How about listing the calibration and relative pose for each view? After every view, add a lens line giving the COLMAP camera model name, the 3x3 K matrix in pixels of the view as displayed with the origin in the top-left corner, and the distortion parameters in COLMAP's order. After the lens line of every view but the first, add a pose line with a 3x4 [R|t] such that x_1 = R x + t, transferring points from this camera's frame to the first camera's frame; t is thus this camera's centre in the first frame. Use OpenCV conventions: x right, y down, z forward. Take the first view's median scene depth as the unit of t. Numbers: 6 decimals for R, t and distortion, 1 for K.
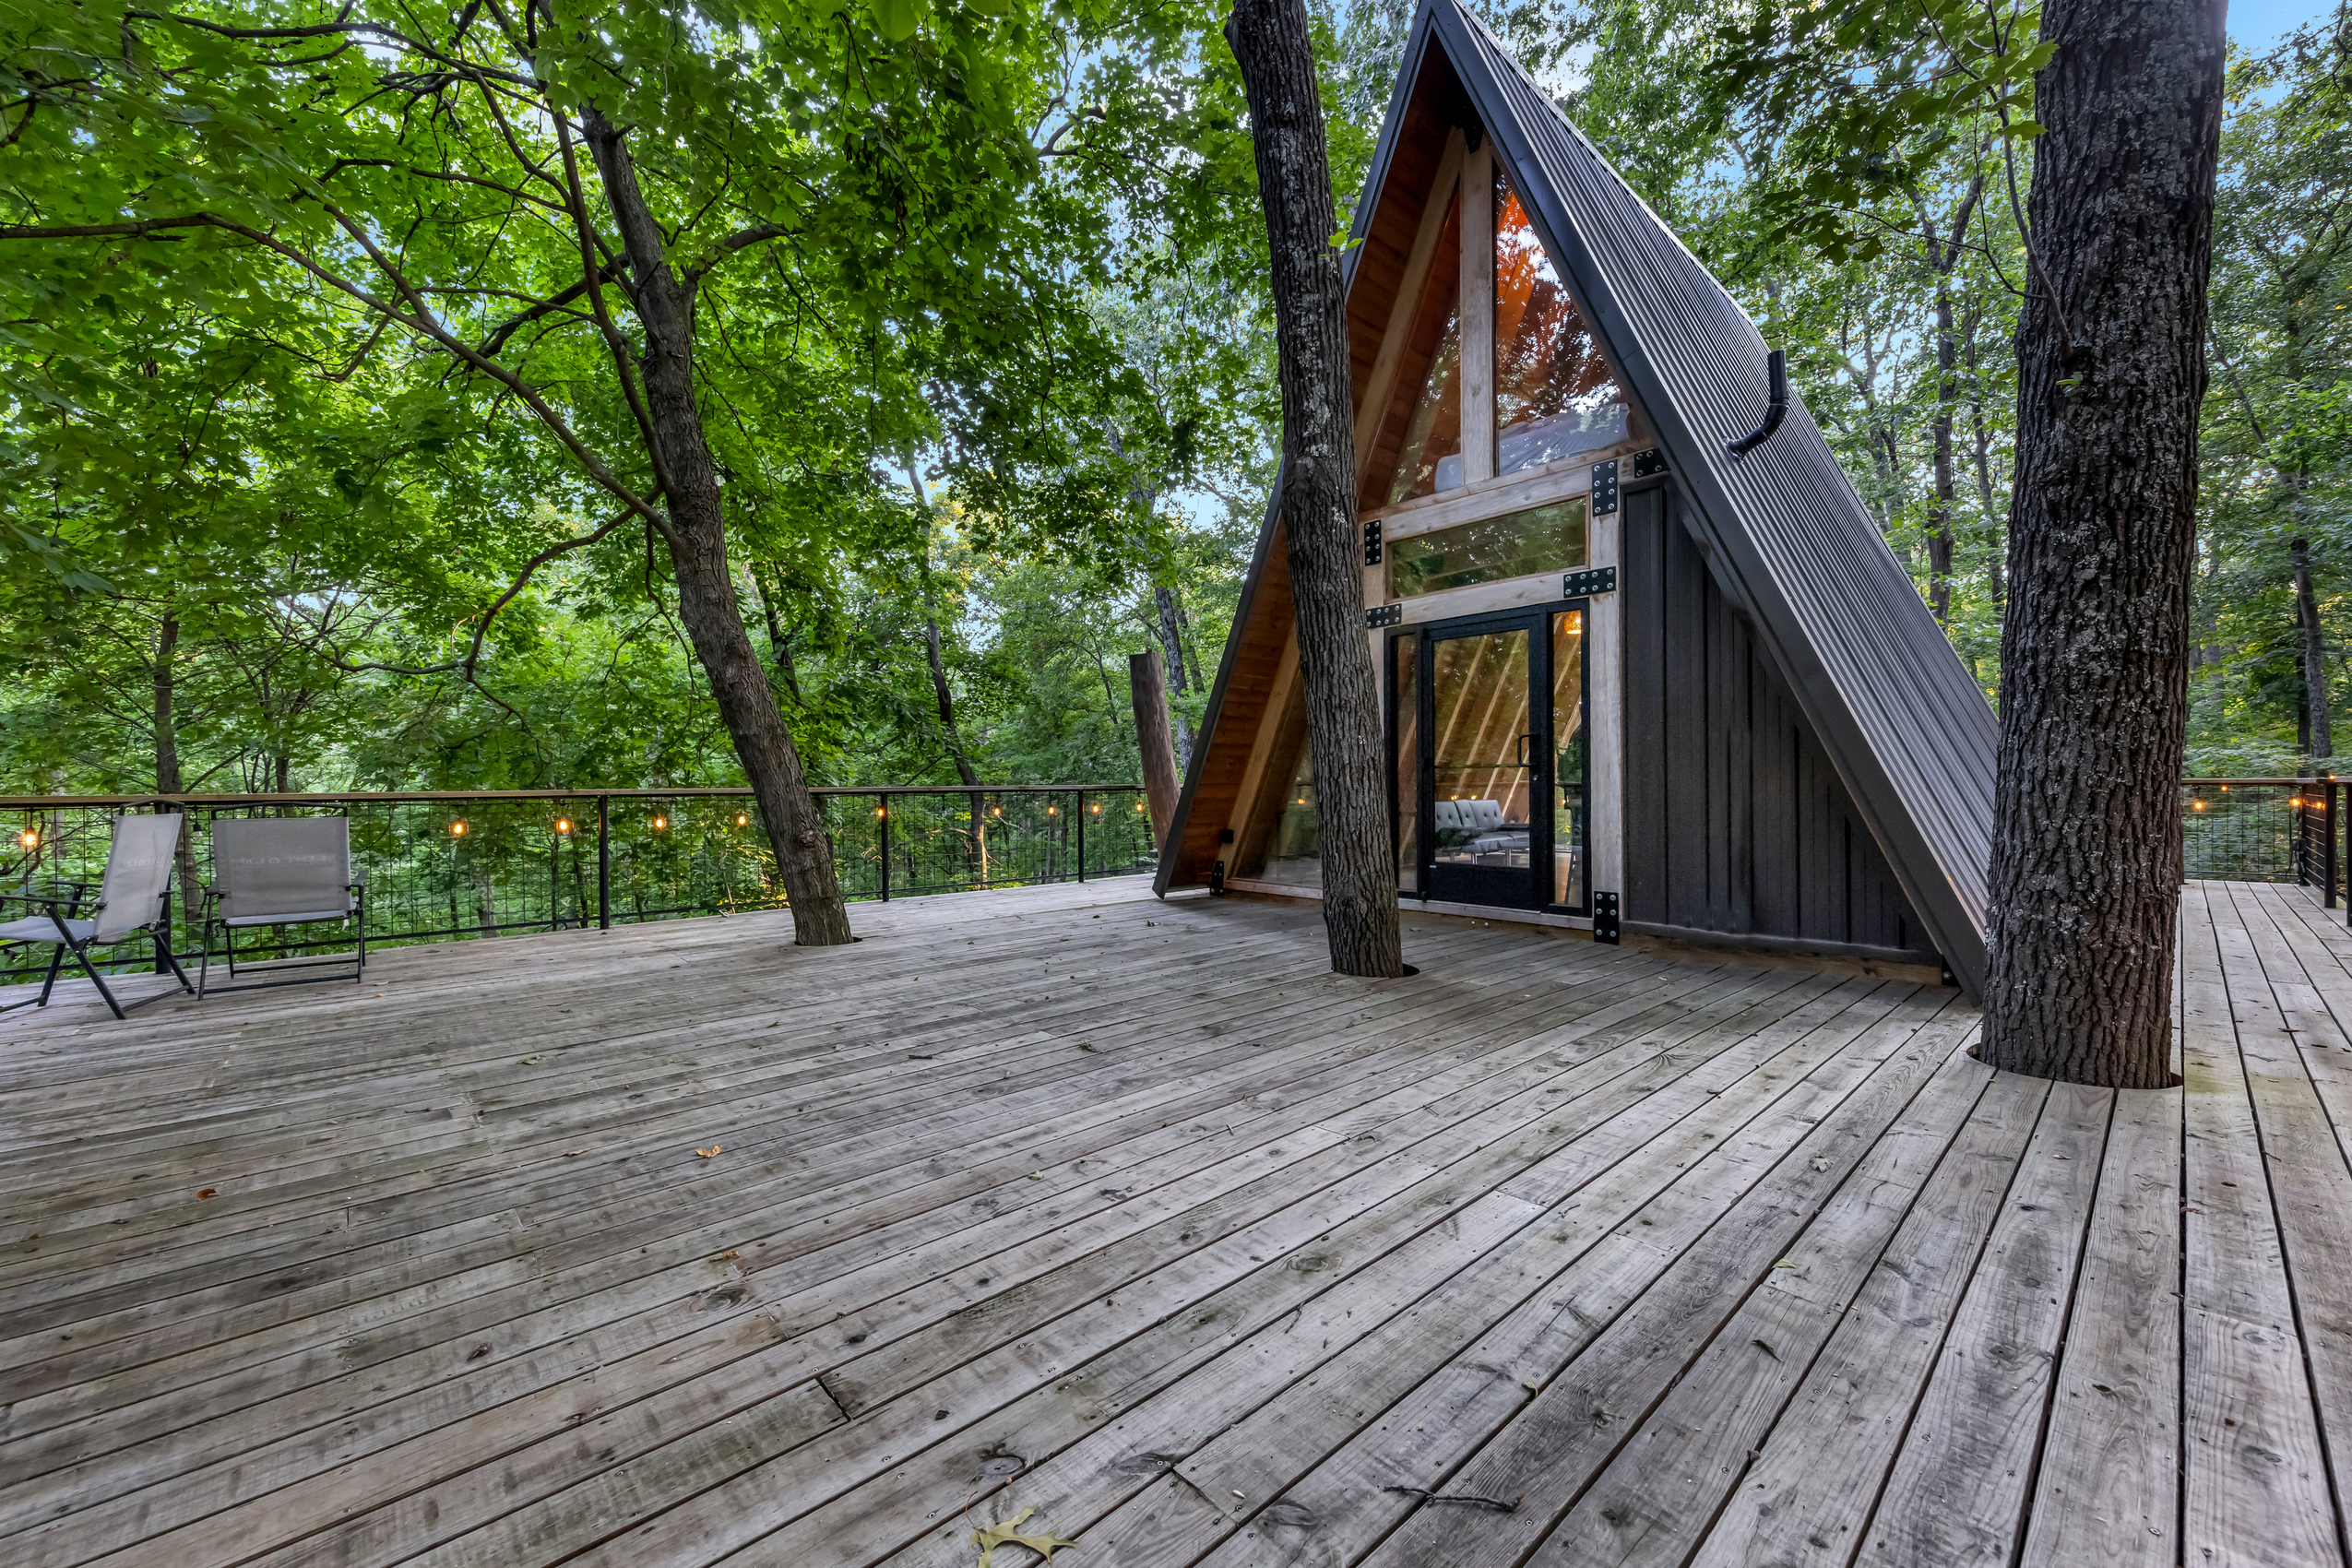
lens RADIAL K [[919.6, 0, 1176.0], [0, 919.6, 784.0], [0, 0, 1]] dist [0.004546, -0.000353]
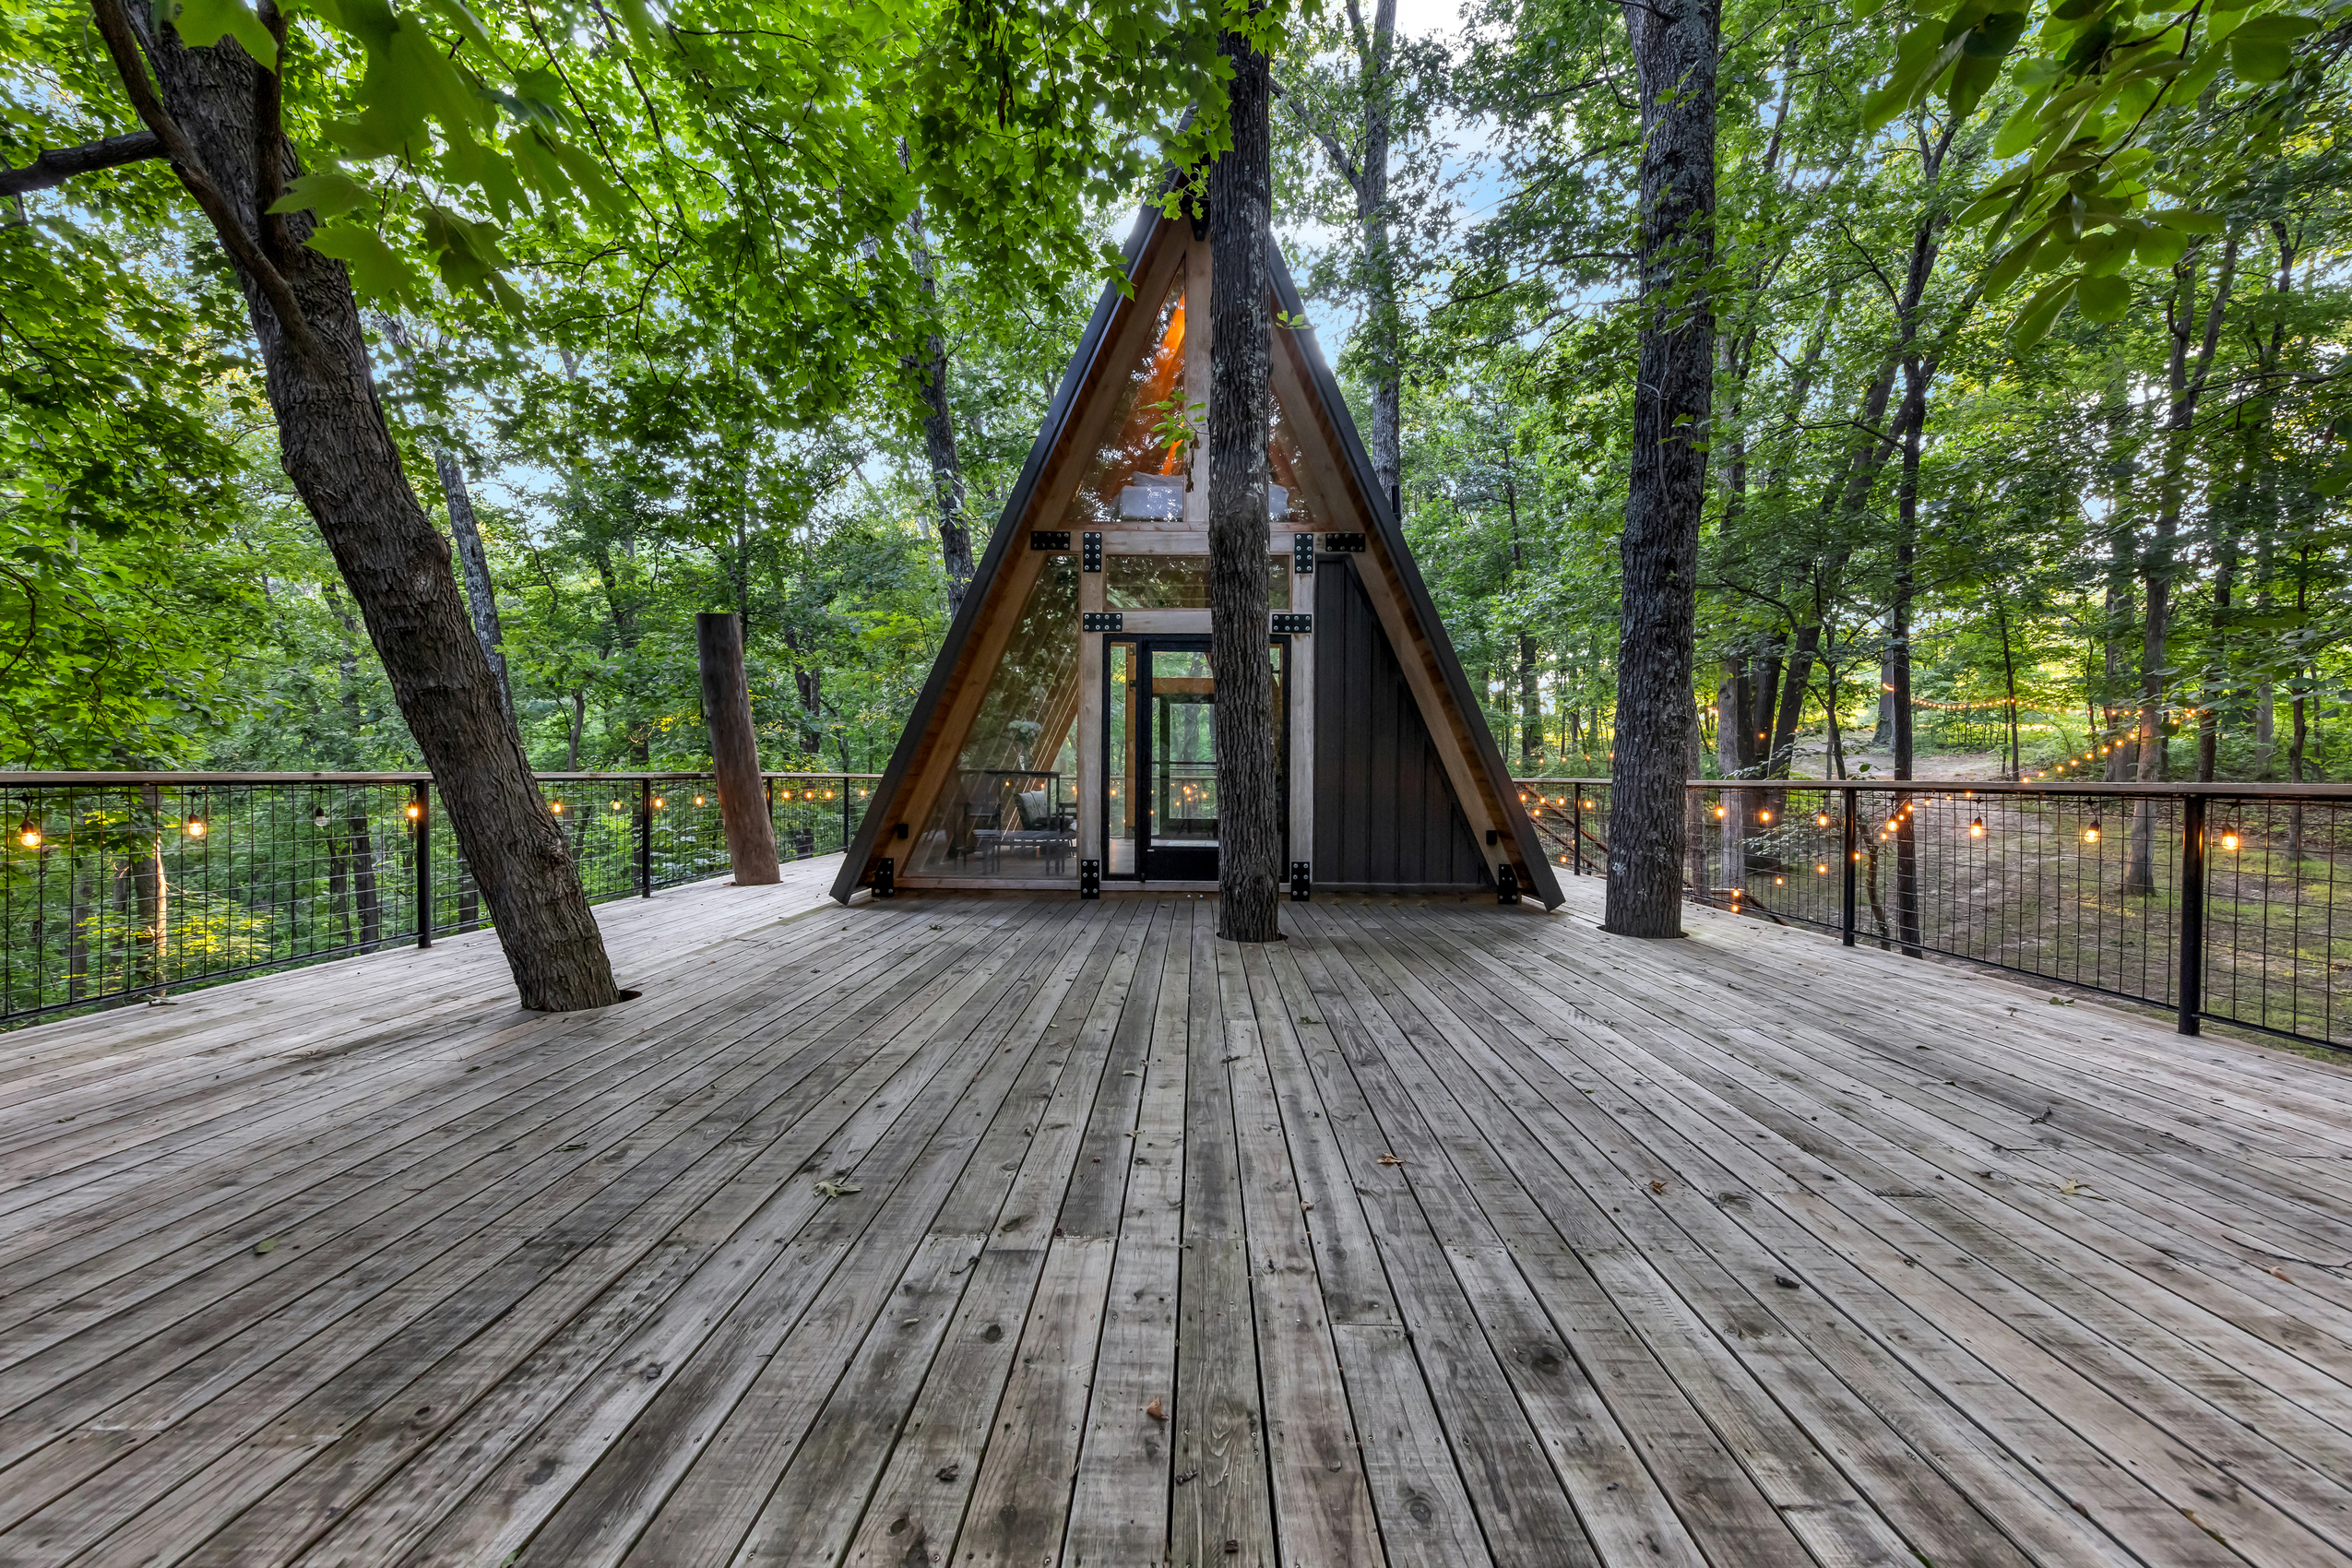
lens RADIAL K [[926.9, 0, 1179.7], [0, 926.9, 776.7], [0, 0, 1]] dist [0.006090, -0.000336]
pose [[0.688618, 0.010359, 0.725050, -1.074174], [-0.012860, 0.999915, -0.002073, 0.001905], [-0.725010, -0.007897, 0.688693, 0.385469]]
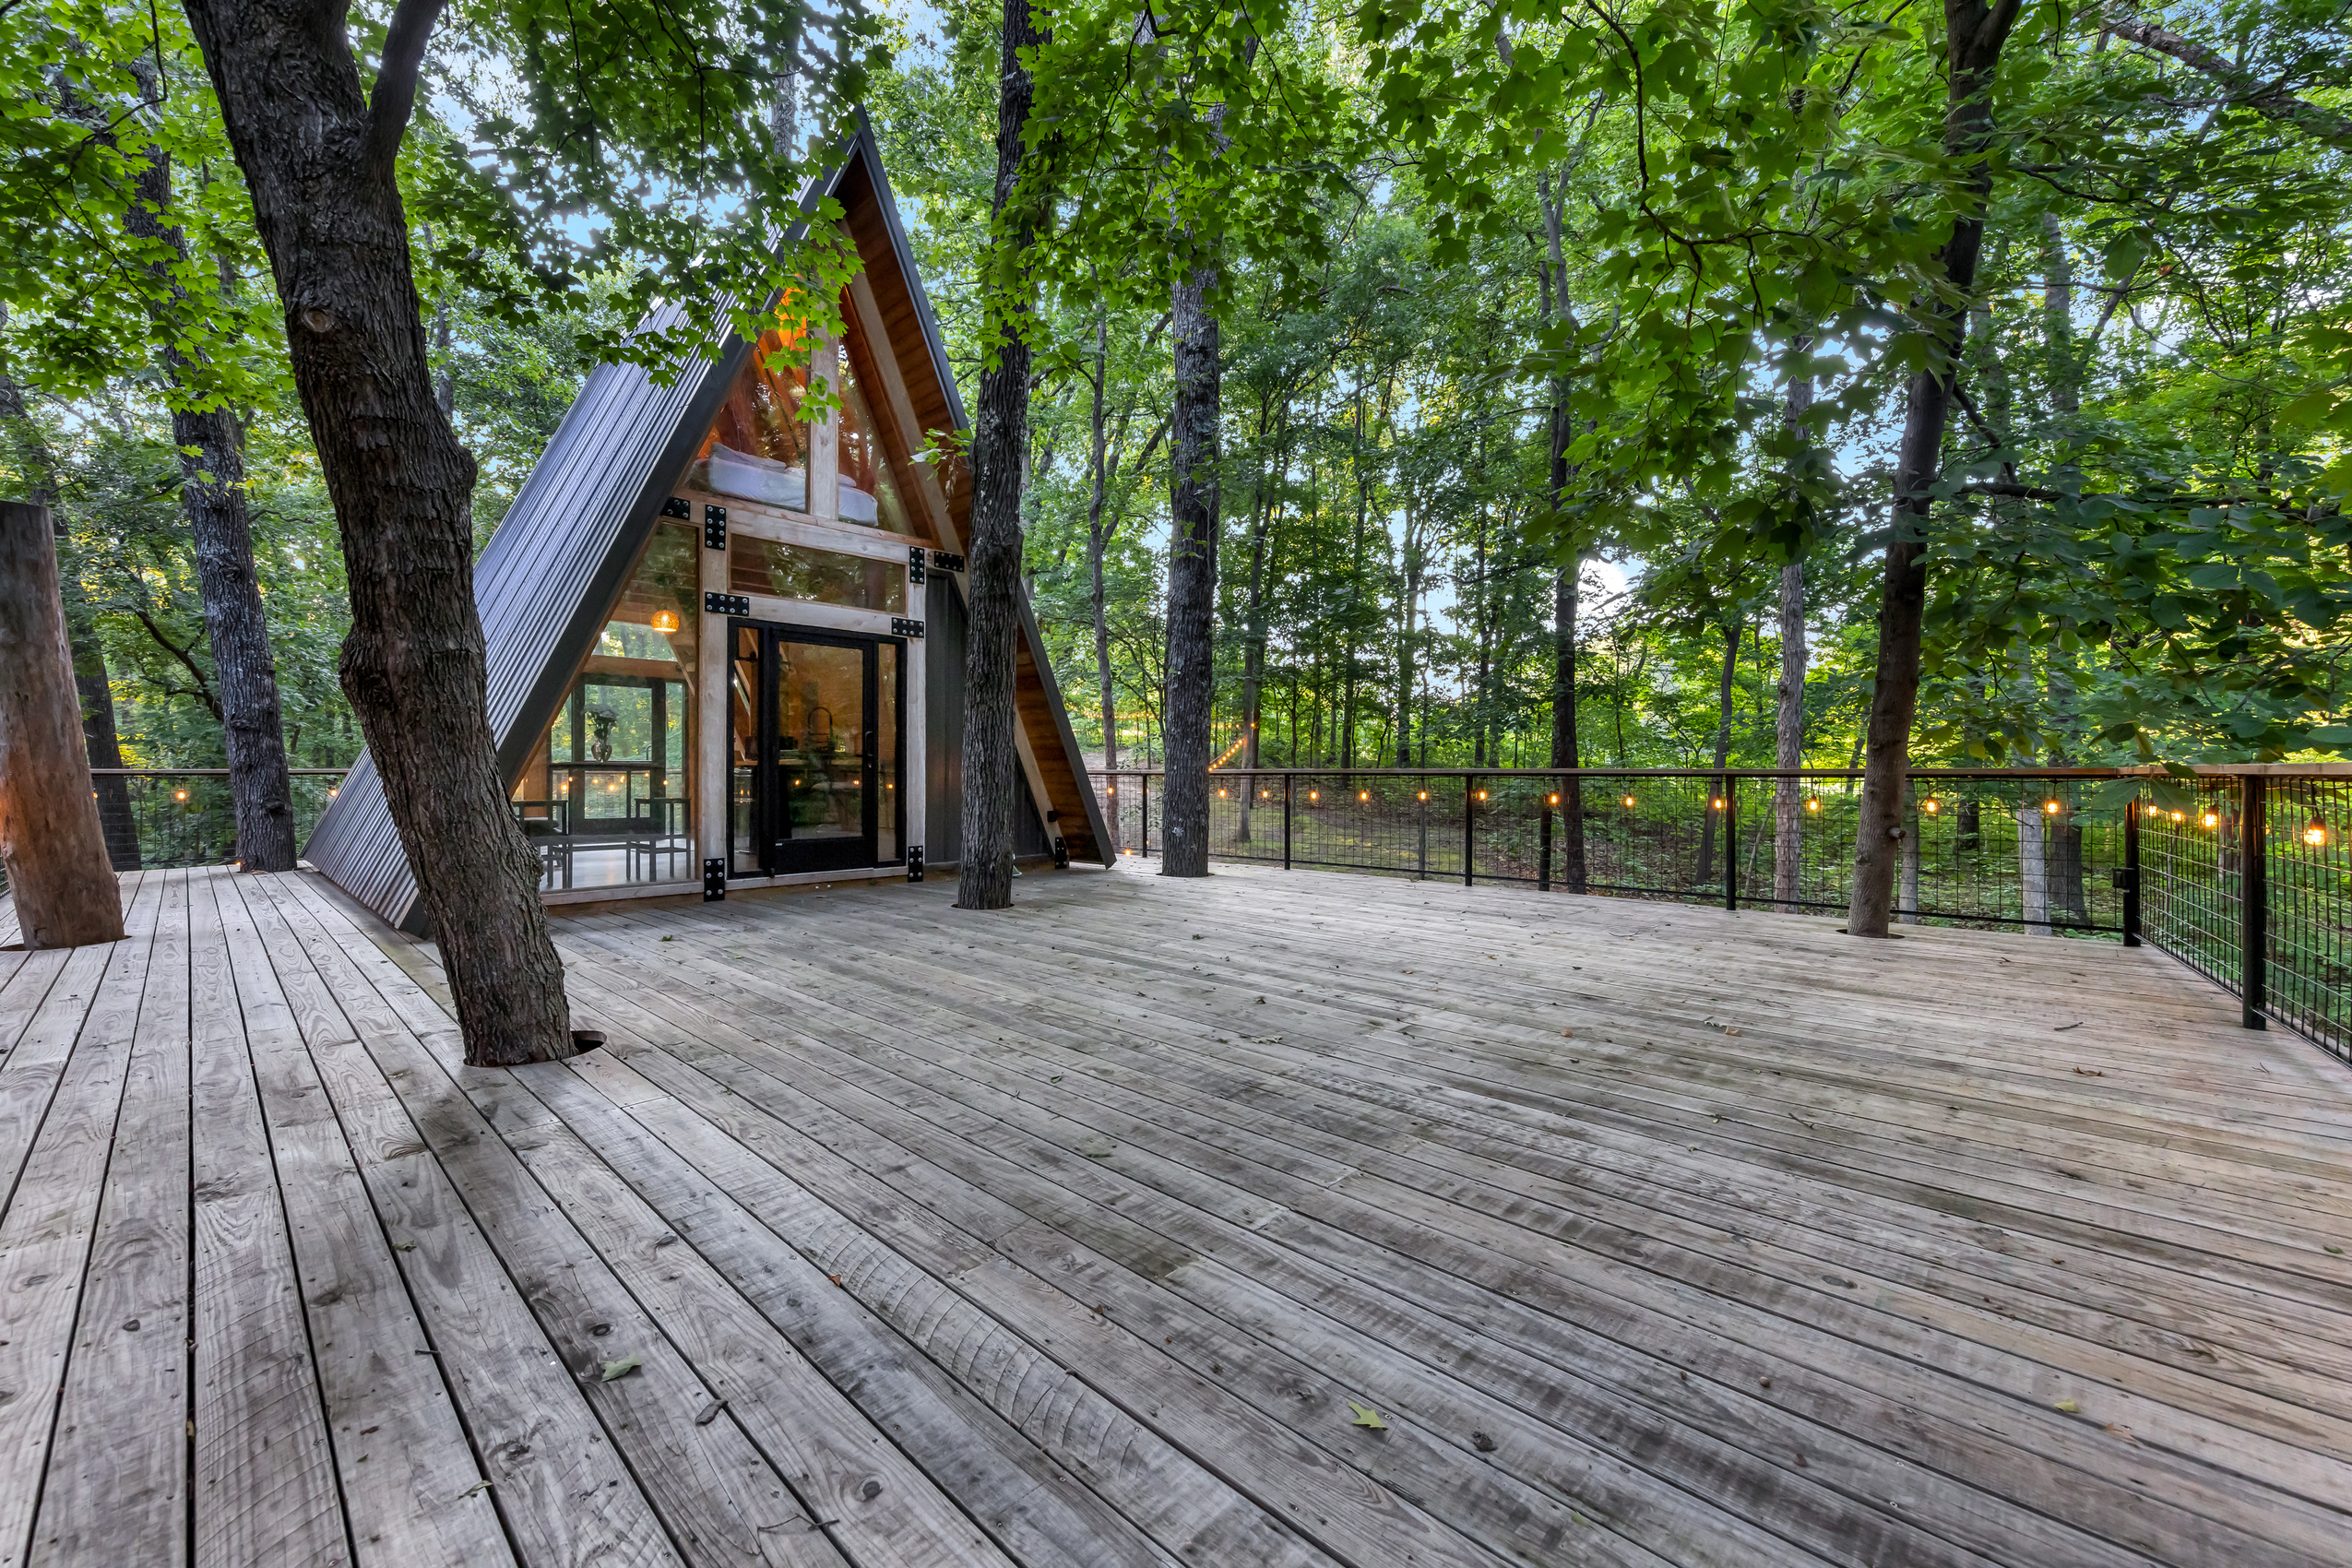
lens RADIAL K [[932.4, 0, 1173.1], [0, 932.4, 781.0], [0, 0, 1]] dist [0.005703, -0.000478]
pose [[-0.073145, -0.002981, 0.997317, -1.796161], [-0.002917, 0.999992, 0.002775, 0.018270], [-0.997317, -0.002706, -0.073153, 1.248366]]
